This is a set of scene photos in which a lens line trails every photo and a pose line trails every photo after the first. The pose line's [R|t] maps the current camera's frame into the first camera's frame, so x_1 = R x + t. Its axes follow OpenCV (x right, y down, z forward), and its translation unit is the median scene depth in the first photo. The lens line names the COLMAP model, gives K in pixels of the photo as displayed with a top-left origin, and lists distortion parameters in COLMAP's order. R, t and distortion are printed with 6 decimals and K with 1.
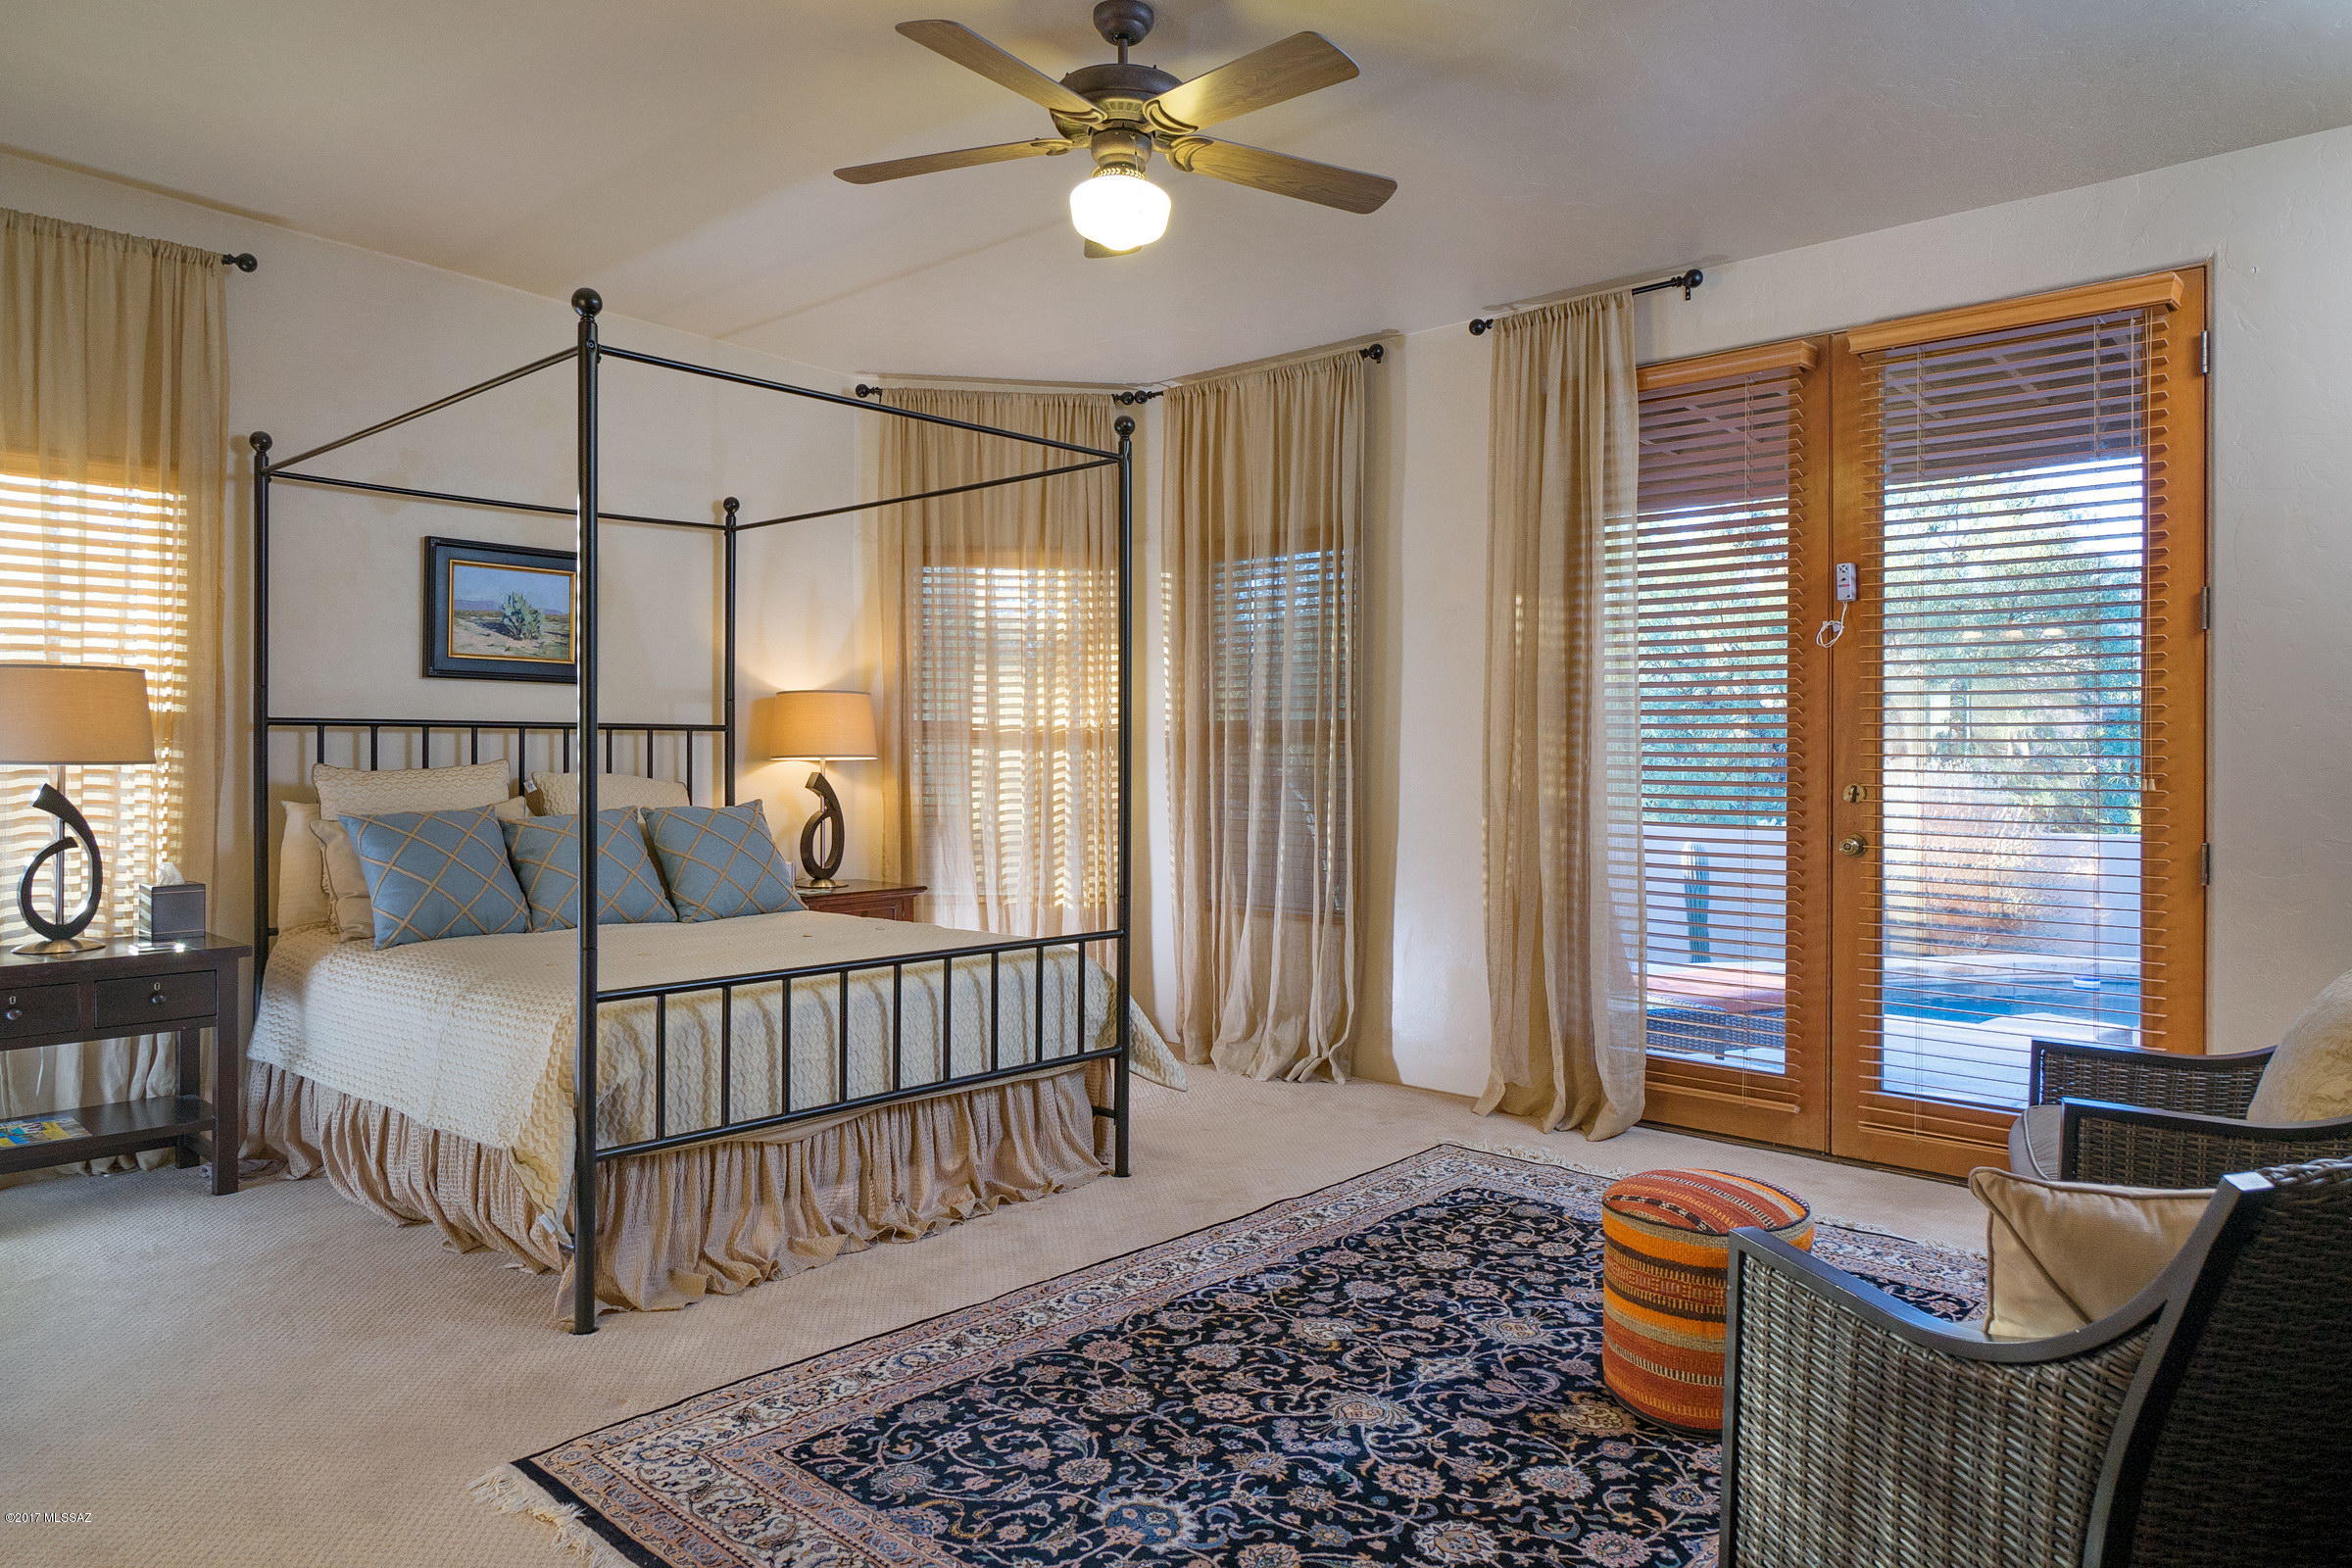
lens RADIAL K [[1497.4, 0, 1173.0], [0, 1497.4, 761.9], [0, 0, 1]] dist [-0.001396, 0.003307]
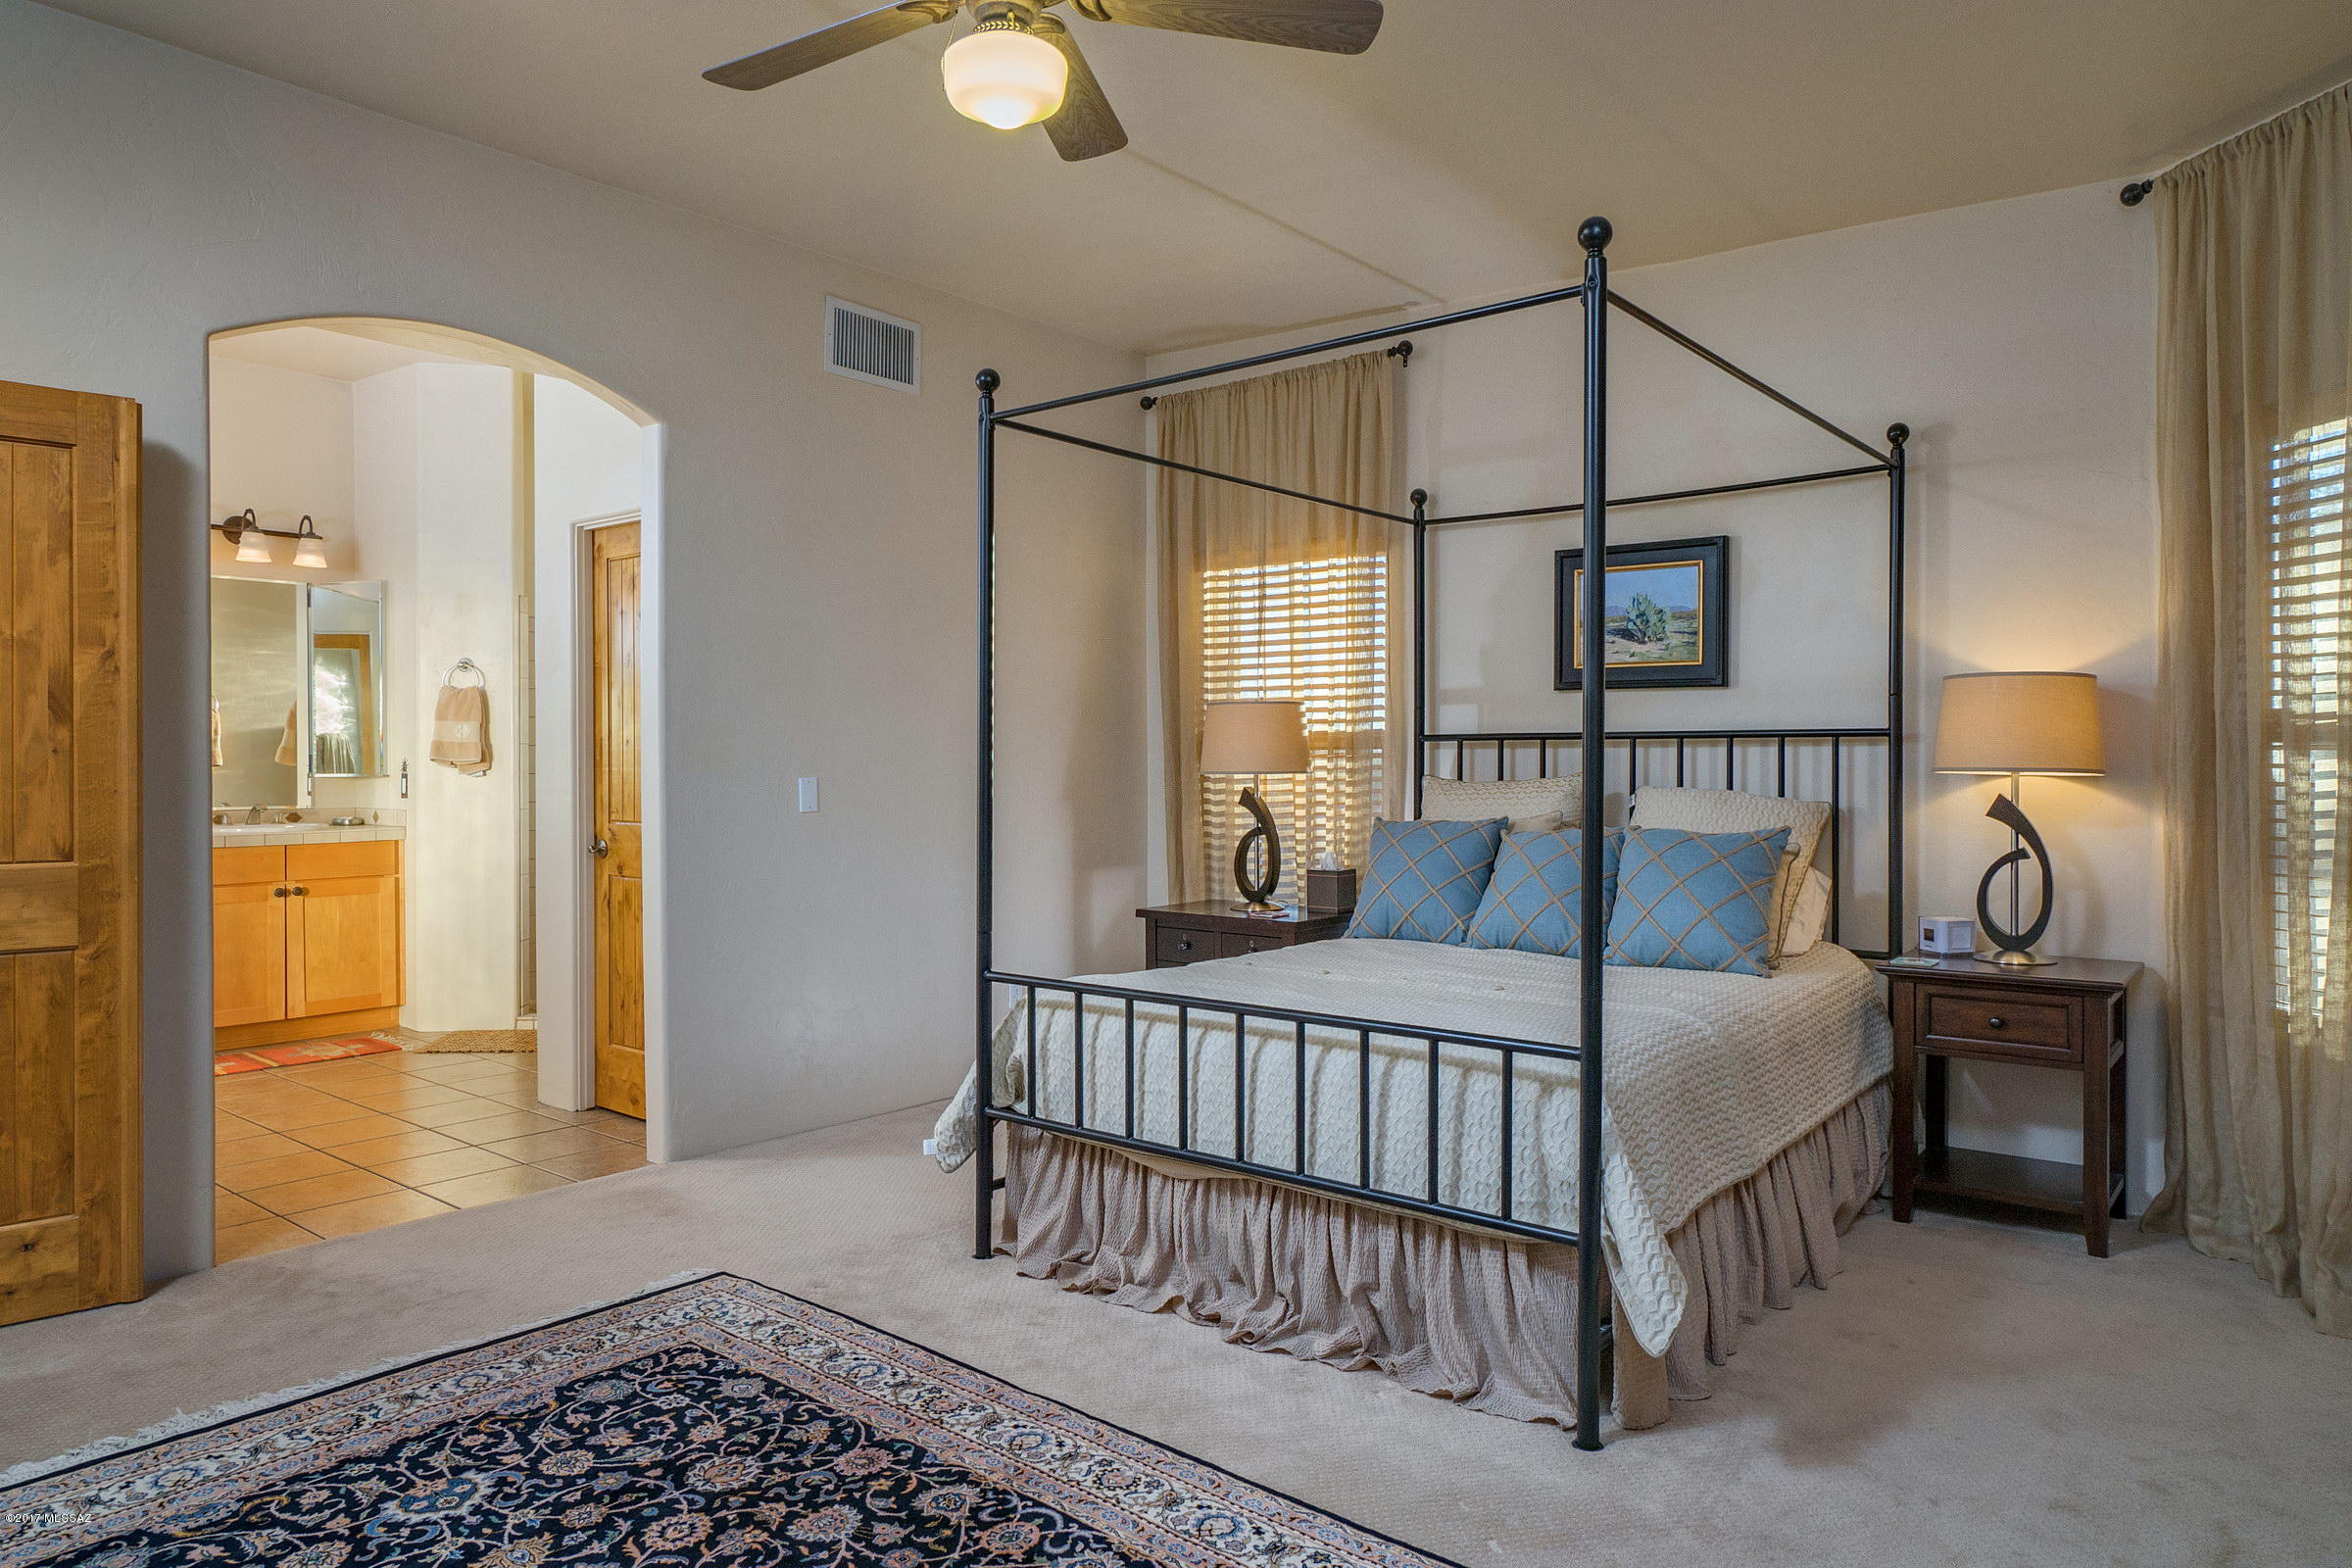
lens RADIAL K [[1497.4, 0, 1173.1], [0, 1497.4, 790.3], [0, 0, 1]] dist [-0.001396, 0.003307]
pose [[0.049577, 0.016222, -0.998639, 0.827977], [-0.007474, 0.999846, 0.015871, -0.005785], [0.998742, 0.006677, 0.049691, 1.151288]]
